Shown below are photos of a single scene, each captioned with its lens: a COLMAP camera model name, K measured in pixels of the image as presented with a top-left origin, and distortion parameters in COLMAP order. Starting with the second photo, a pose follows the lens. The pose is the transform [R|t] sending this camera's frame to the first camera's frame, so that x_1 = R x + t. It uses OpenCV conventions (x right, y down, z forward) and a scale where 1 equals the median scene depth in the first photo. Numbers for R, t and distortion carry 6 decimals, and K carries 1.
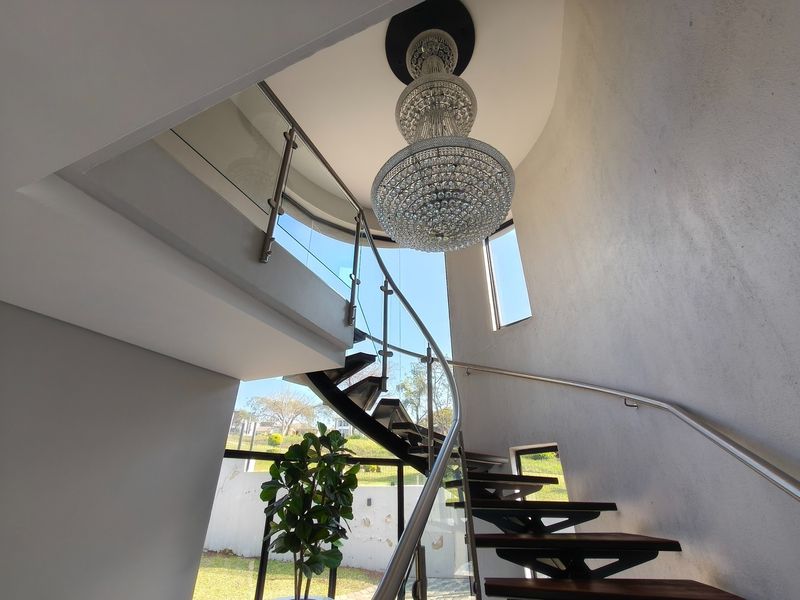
lens RADIAL K [[360.8, 0, 403.9], [0, 360.8, 298.1], [0, 0, 1]] dist [-0.000589, 0.003979]
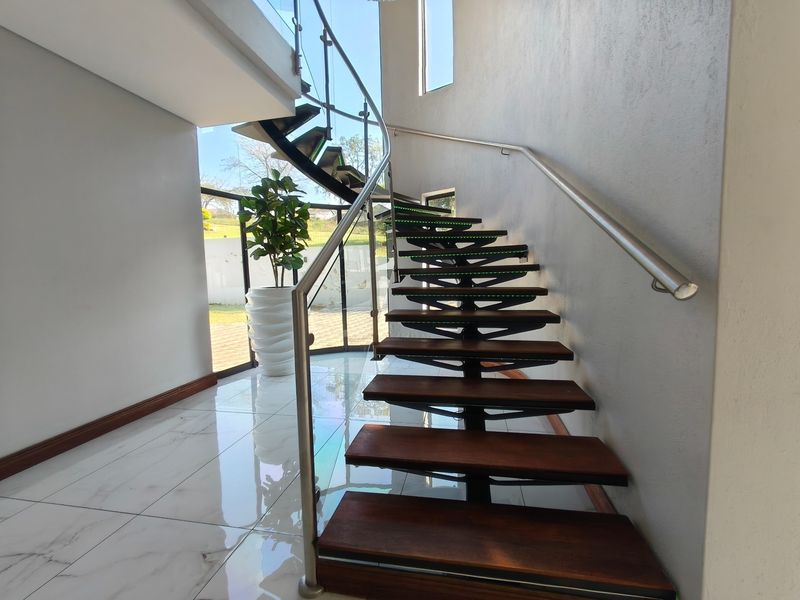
lens RADIAL K [[360.8, 0, 398.5], [0, 360.8, 305.1], [0, 0, 1]] dist [-0.000589, 0.003979]
pose [[0.980383, -0.039327, 0.193140, -0.079458], [-0.073440, 0.836450, 0.543101, 0.038146], [-0.182911, -0.546631, 0.817153, -0.355814]]
